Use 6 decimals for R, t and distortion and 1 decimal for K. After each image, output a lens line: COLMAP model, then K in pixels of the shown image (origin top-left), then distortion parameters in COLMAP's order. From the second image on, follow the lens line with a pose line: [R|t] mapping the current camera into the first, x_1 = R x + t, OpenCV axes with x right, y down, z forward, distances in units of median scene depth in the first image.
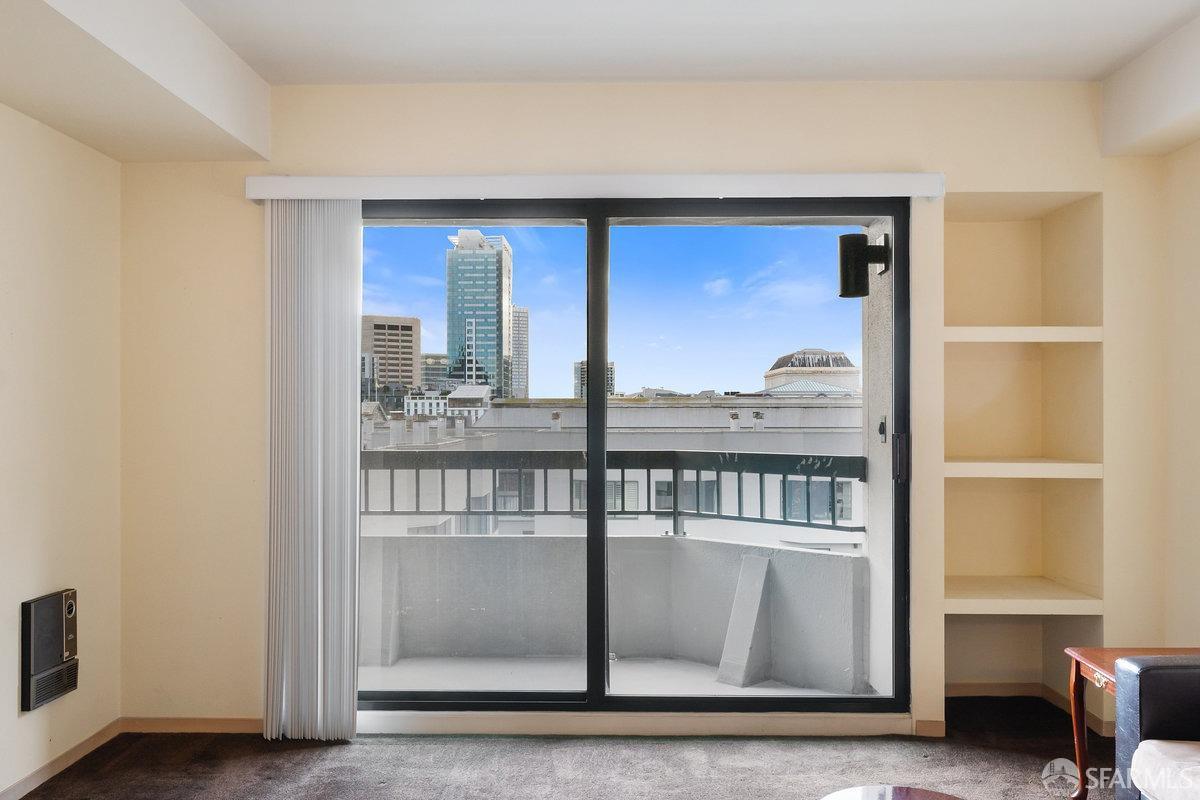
lens RADIAL K [[1014.2, 0, 590.4], [0, 1014.2, 406.8], [0, 0, 1]] dist [0.015878, -0.007382]
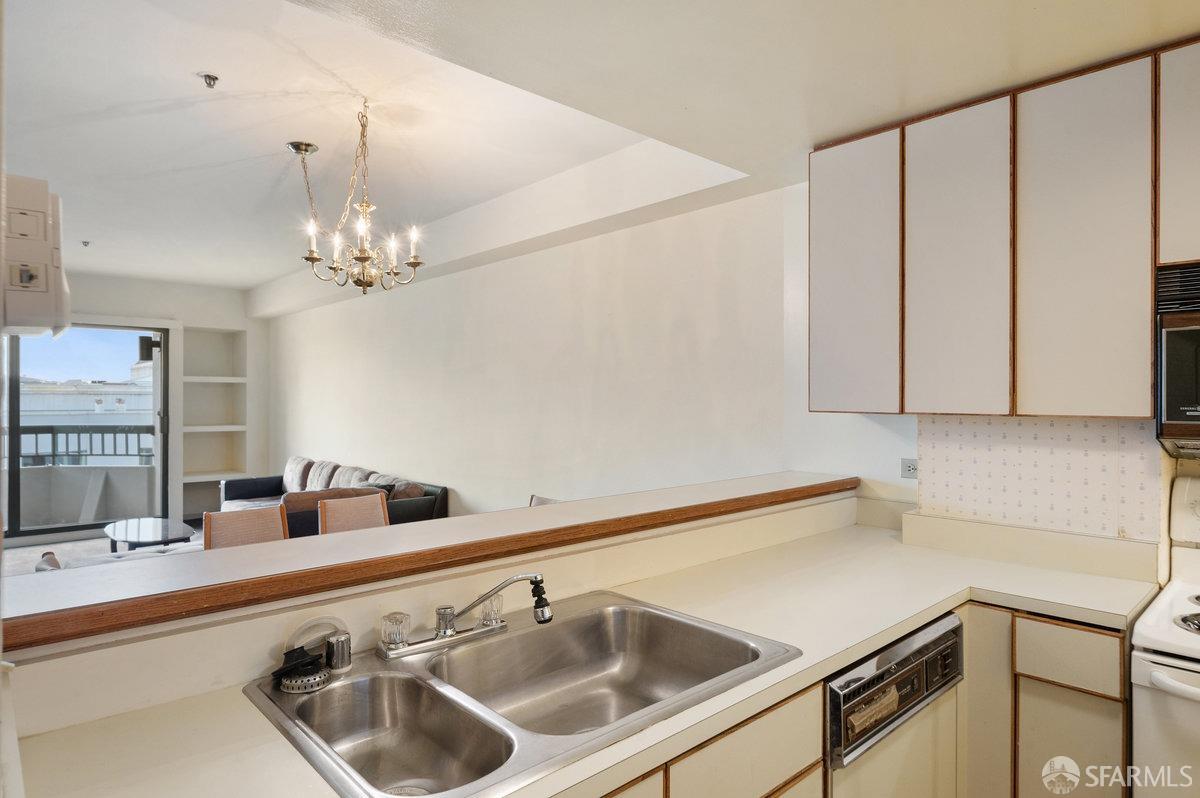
lens RADIAL K [[695.2, 0, 593.2], [0, 695.2, 394.5], [0, 0, 1]] dist [0.001074, 0.001169]
pose [[0.727399, 0.002901, 0.686208, -0.090622], [-0.003867, 0.999993, -0.000129, -0.024199], [-0.686203, -0.002560, 0.727405, -0.797082]]
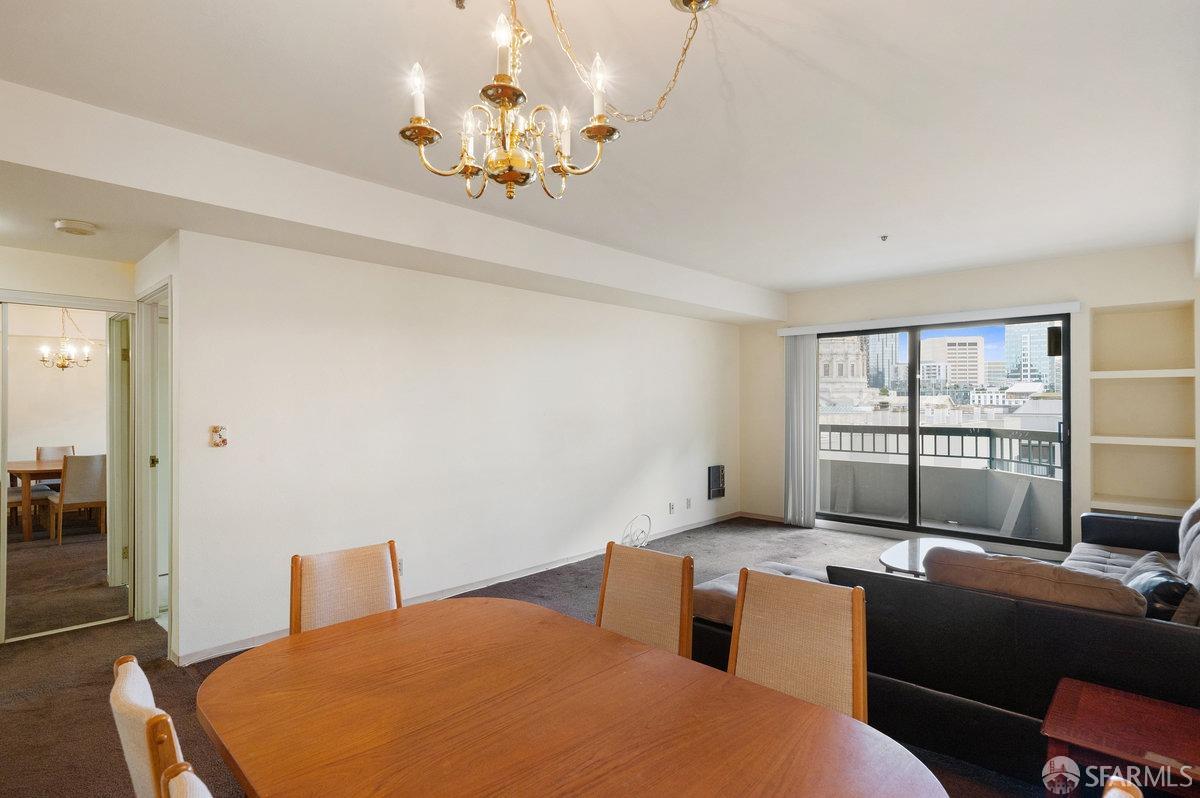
lens RADIAL K [[615.9, 0, 596.8], [0, 615.9, 407.1], [0, 0, 1]] dist [-0.000325, -0.000909]
pose [[0.742409, 0.003491, -0.669937, 0.331578], [0.005415, 0.999922, 0.011212, -0.019027], [0.669925, -0.011951, 0.742333, -0.471066]]
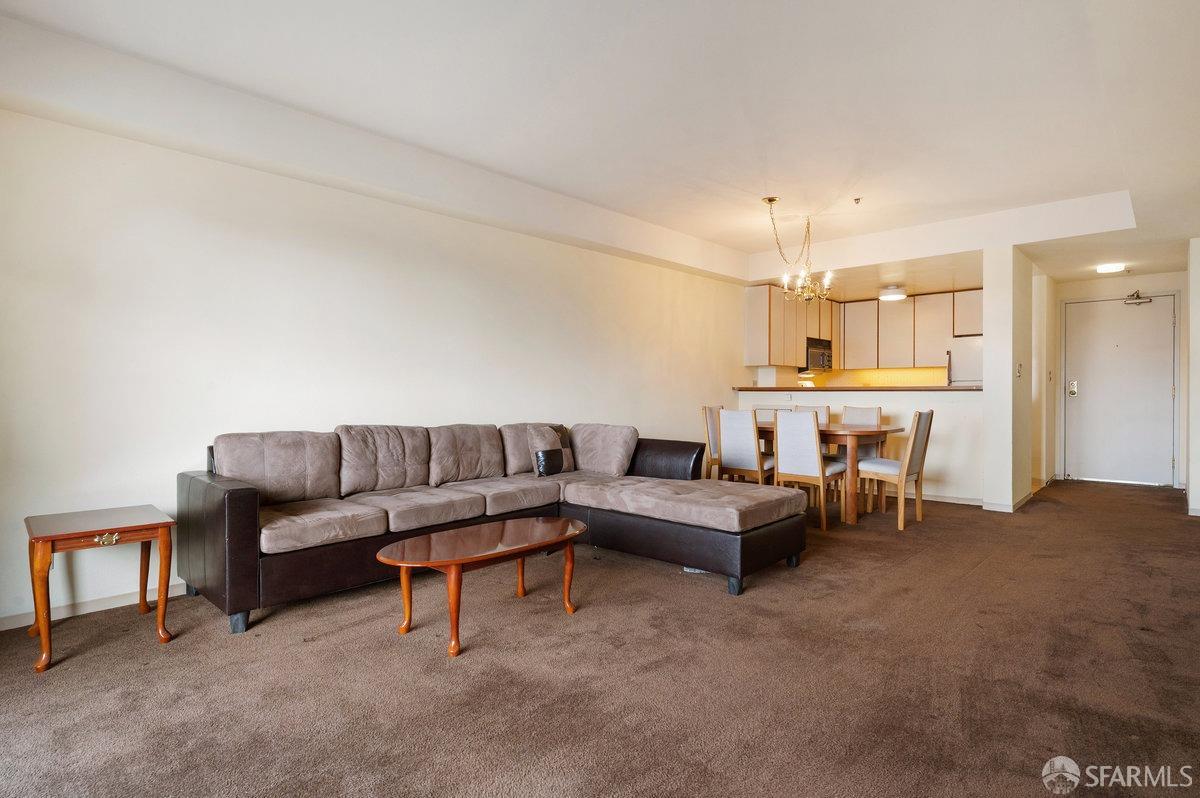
lens RADIAL K [[615.9, 0, 595.8], [0, 615.9, 397.9], [0, 0, 1]] dist [-0.000325, -0.000909]
pose [[-0.743682, -0.005145, 0.668514, -0.280368], [0.000012, 0.999970, 0.007710, 0.047380], [-0.668533, 0.005742, -0.743660, 0.680921]]
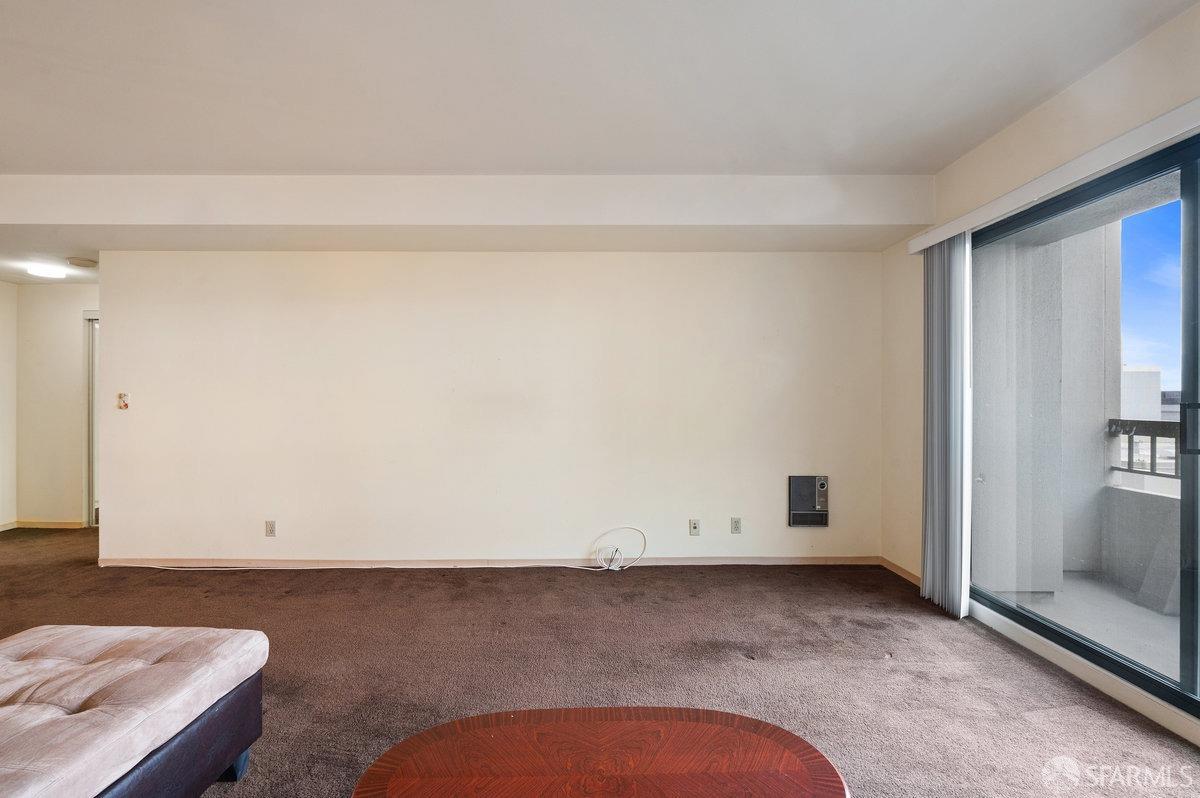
lens RADIAL K [[510.9, 0, 601.0], [0, 510.9, 404.5], [0, 0, 1]] dist [0.000561, 0.000034]
pose [[0.023087, 0.005222, -0.999720, 0.330918], [0.005216, 0.999972, 0.005344, 0.019415], [0.999720, -0.005338, 0.023059, 0.358610]]
